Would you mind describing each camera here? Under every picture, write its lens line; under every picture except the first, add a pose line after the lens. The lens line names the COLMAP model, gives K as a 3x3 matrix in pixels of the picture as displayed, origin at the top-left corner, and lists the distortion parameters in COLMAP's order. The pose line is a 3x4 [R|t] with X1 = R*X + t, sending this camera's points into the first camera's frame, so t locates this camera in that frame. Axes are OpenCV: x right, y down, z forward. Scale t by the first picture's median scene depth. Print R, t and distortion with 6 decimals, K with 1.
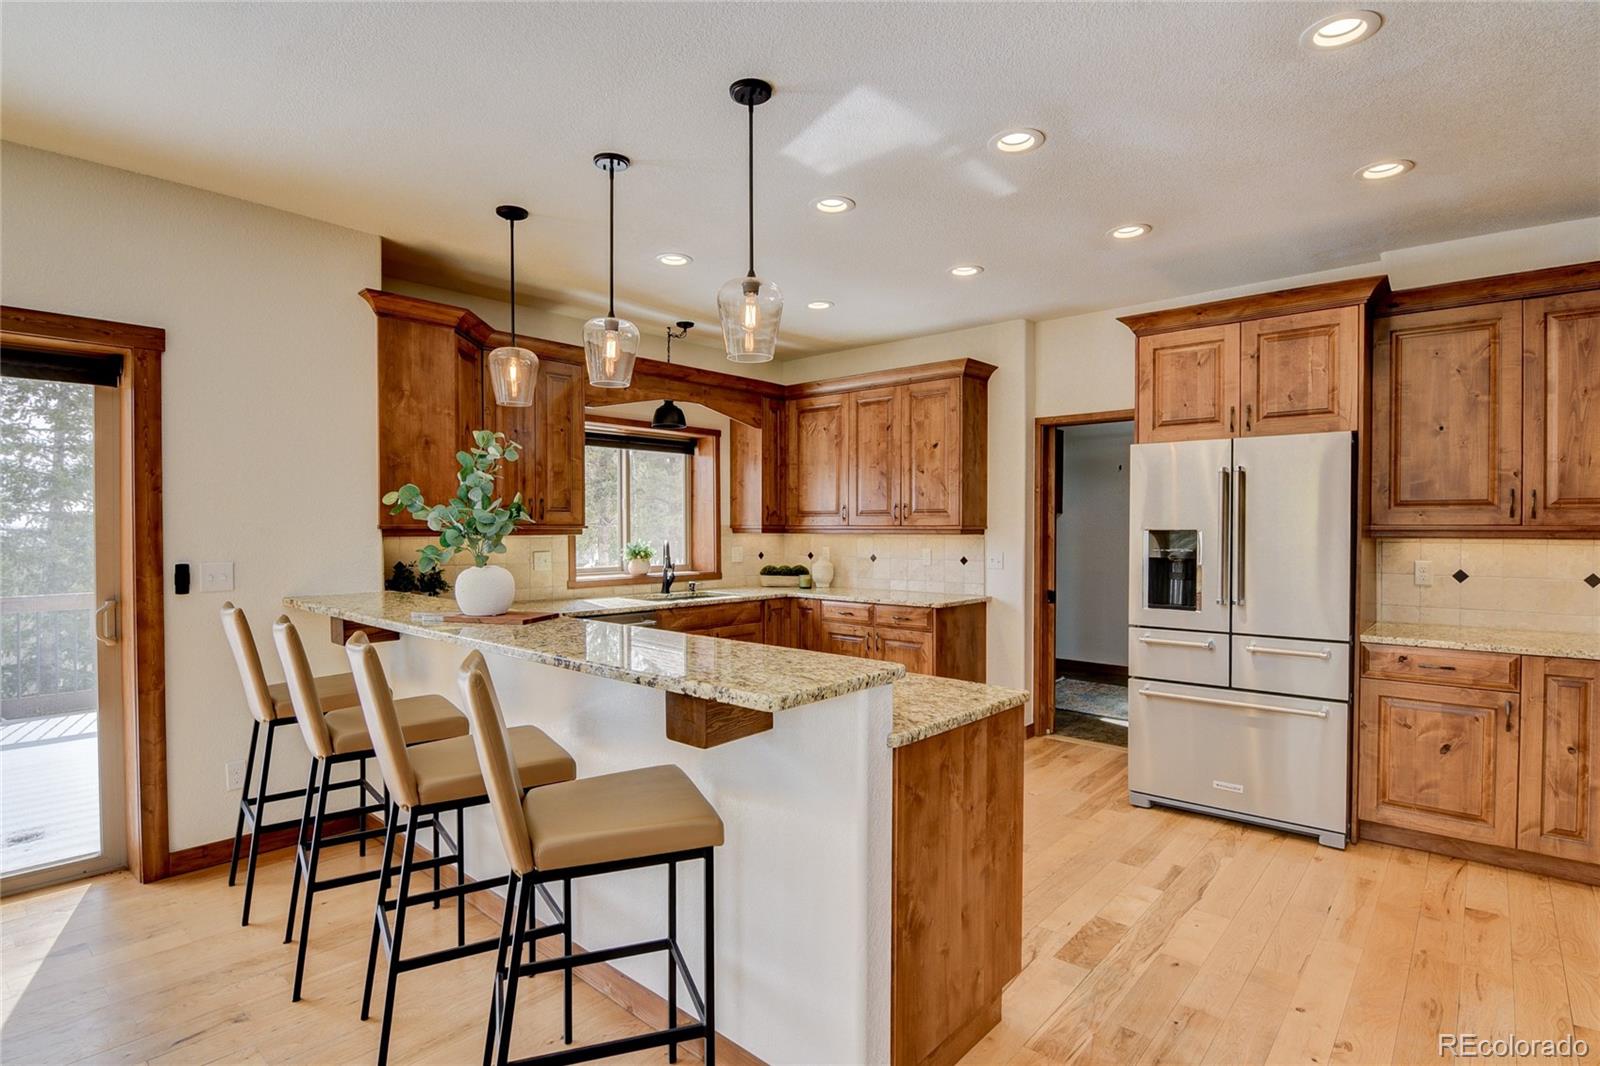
lens RADIAL K [[799.5, 0, 793.8], [0, 799.5, 539.7], [0, 0, 1]] dist [-0.017684, -0.000873]
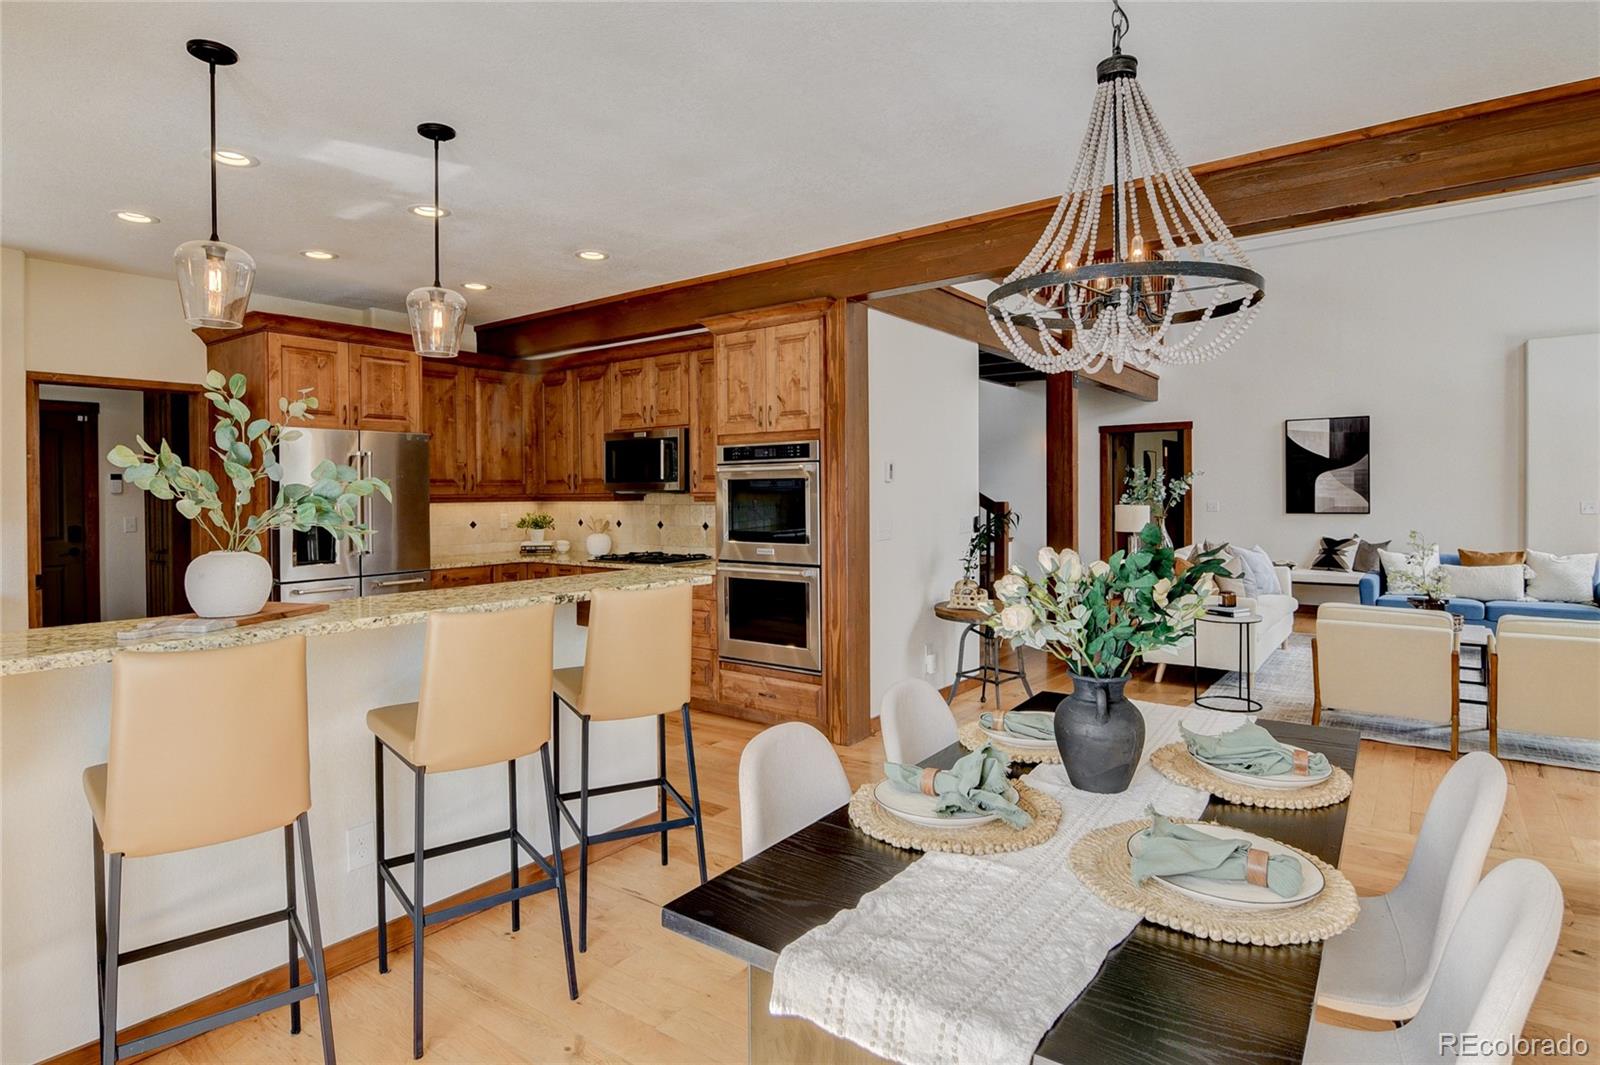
lens RADIAL K [[835.2, 0, 793.2], [0, 835.2, 499.4], [0, 0, 1]] dist [-0.015269, -0.000422]
pose [[-0.086542, -0.008912, 0.996208, -0.644587], [0.024142, 0.999648, 0.011040, -0.006796], [-0.995956, 0.025006, -0.086296, 0.281346]]
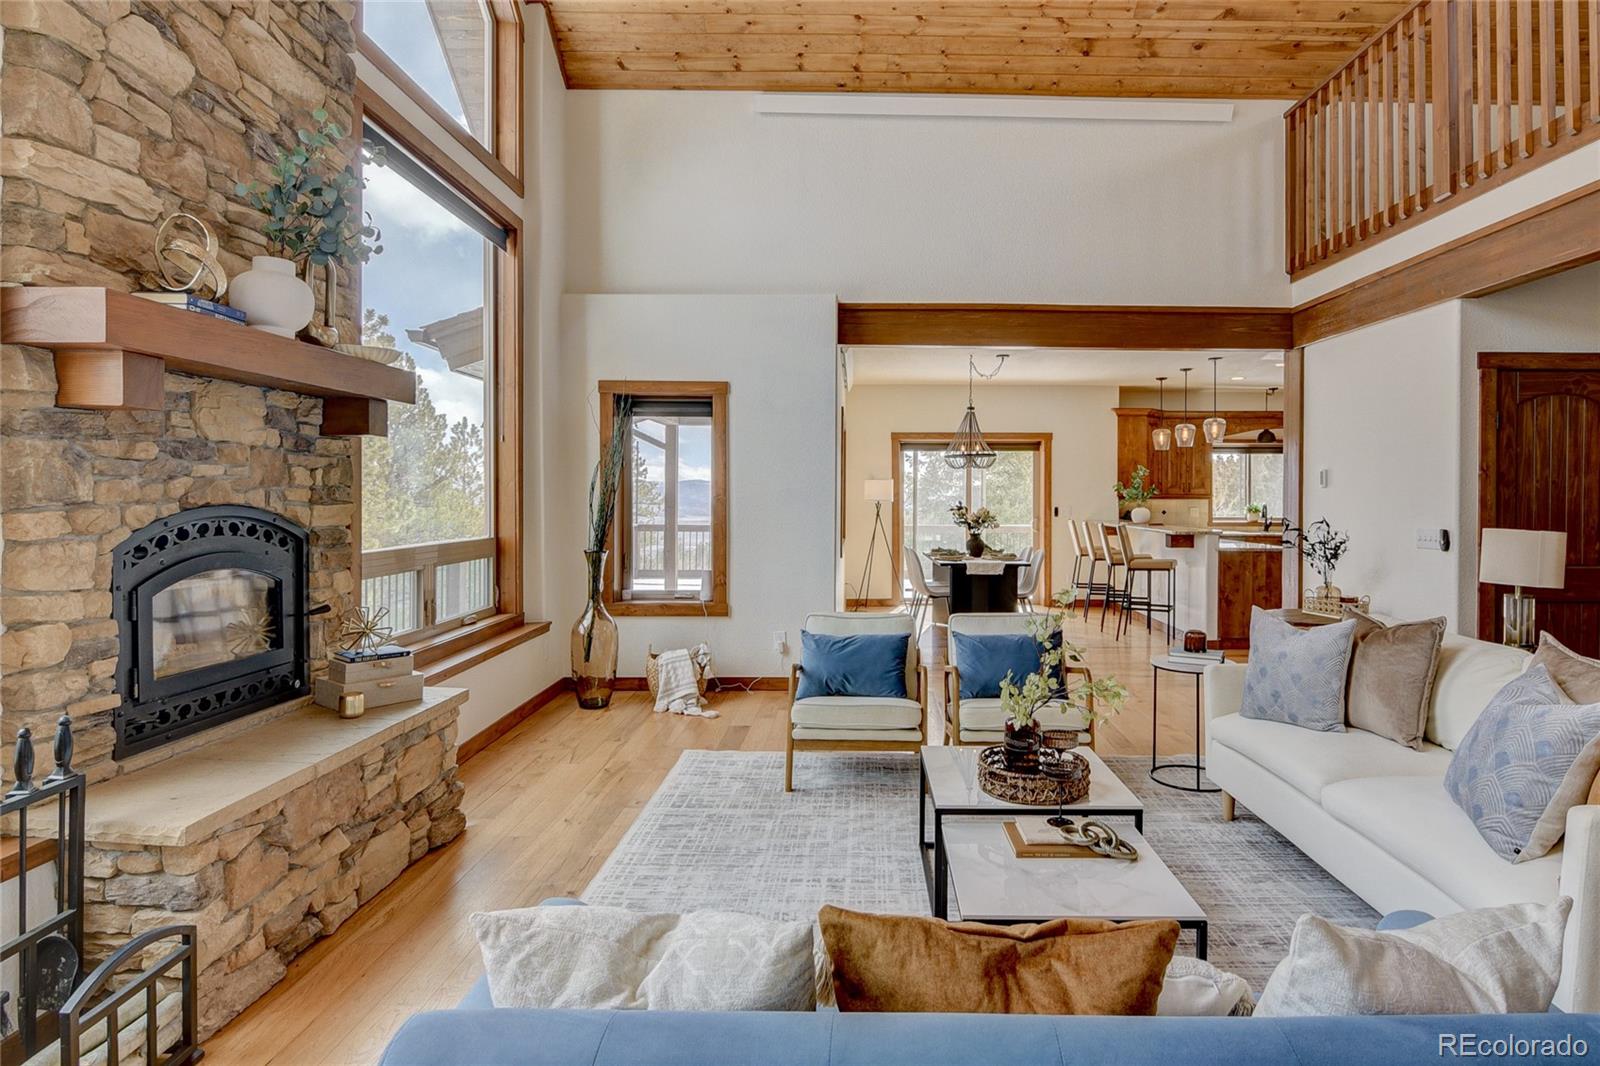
lens RADIAL K [[873.0, 0, 871.4], [0, 873.0, 504.8], [0, 0, 1]] dist [-0.016783, -0.002199]
pose [[0.686812, 0.009814, -0.726769, 0.742466], [-0.013383, 0.999910, 0.000854, 0.016958], [0.726712, 0.009140, 0.686882, -1.150087]]
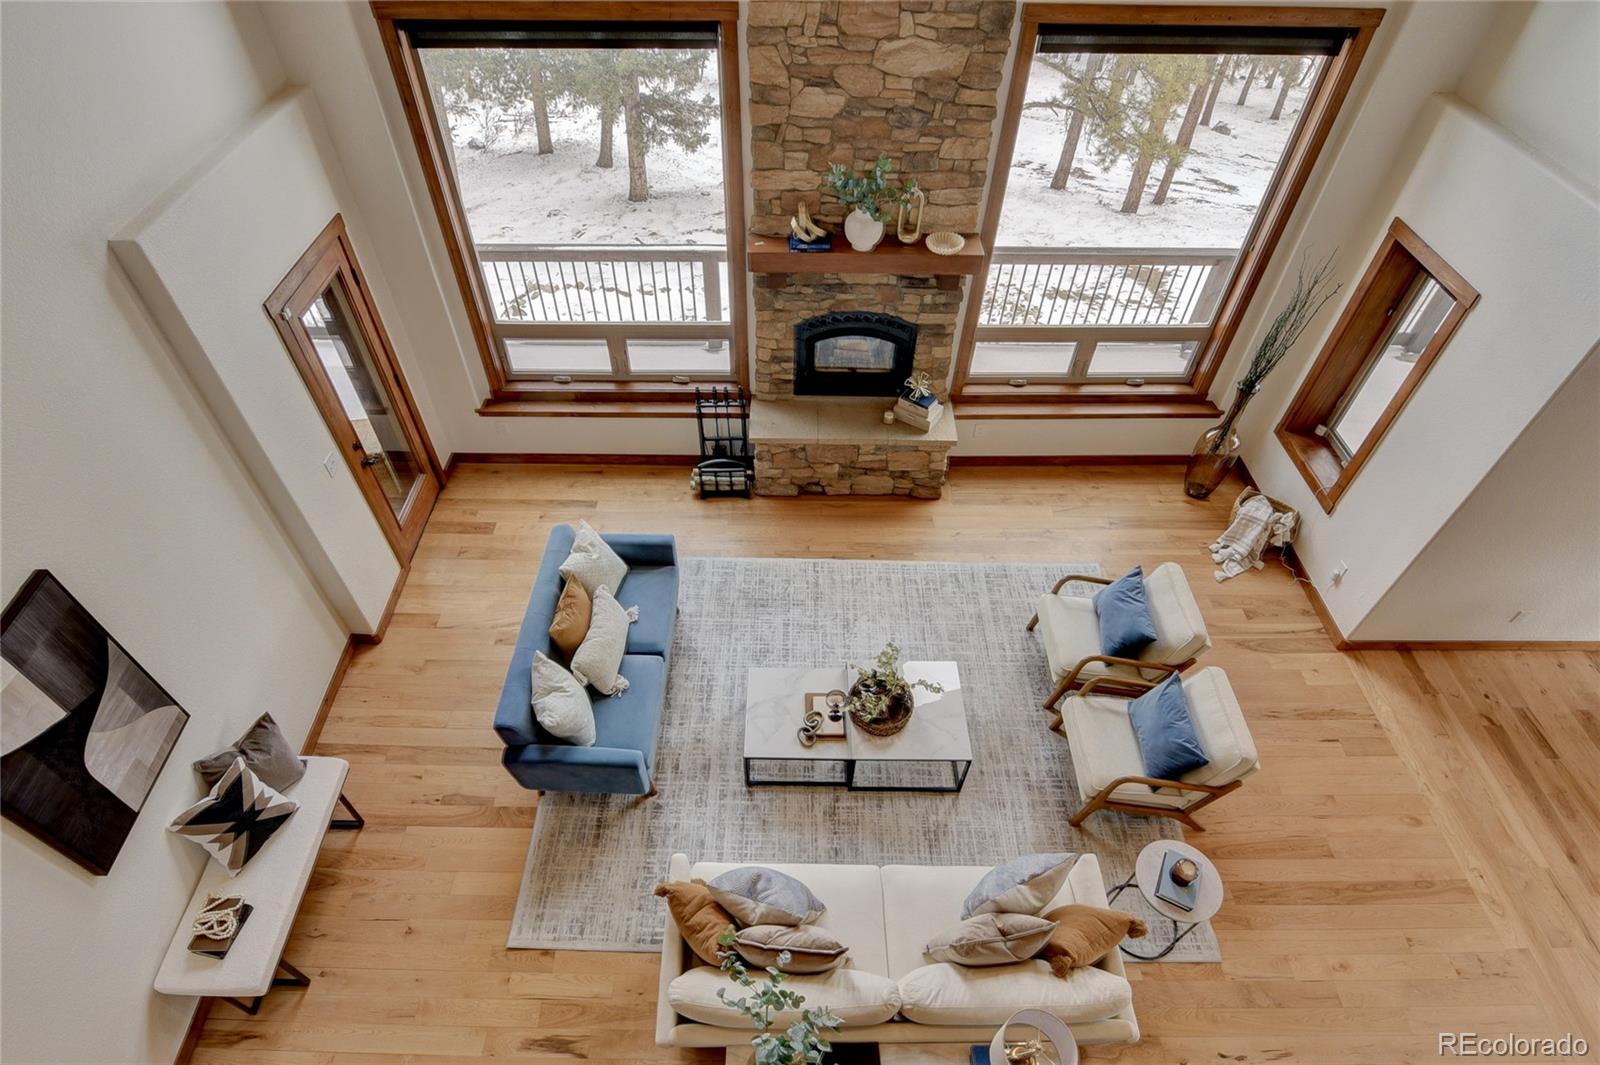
lens RADIAL K [[822.3, 0, 780.8], [0, 822.3, 590.1], [0, 0, 1]] dist [-0.000335, -0.010885]
pose [[-0.742311, 0.505227, -0.440136, 0.817541], [-0.011920, 0.646804, 0.762563, -0.584900], [0.669949, 0.571306, -0.474107, -0.390007]]
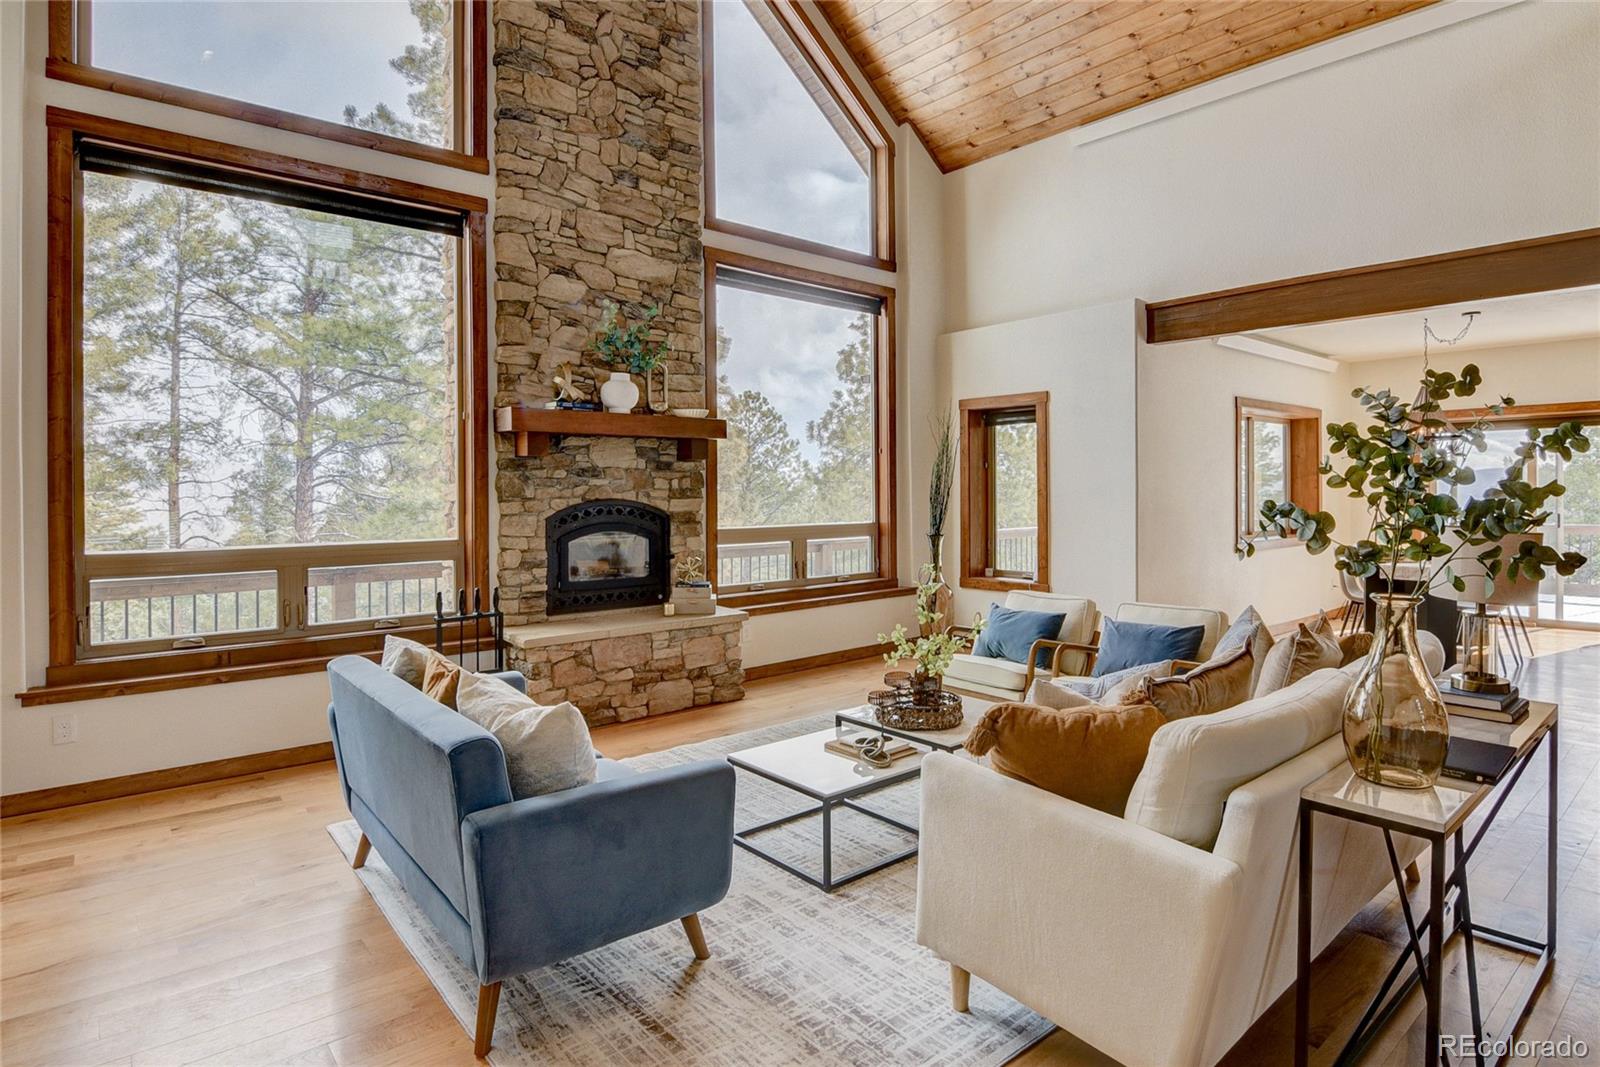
lens RADIAL K [[865.8, 0, 835.0], [0, 865.8, 499.4], [0, 0, 1]] dist [-0.017776, -0.002178]
pose [[-0.098319, 0.009790, -0.995107, 1.122646], [-0.005947, 0.999928, 0.010425, 0.010198], [0.995137, 0.006943, -0.098254, -0.676837]]
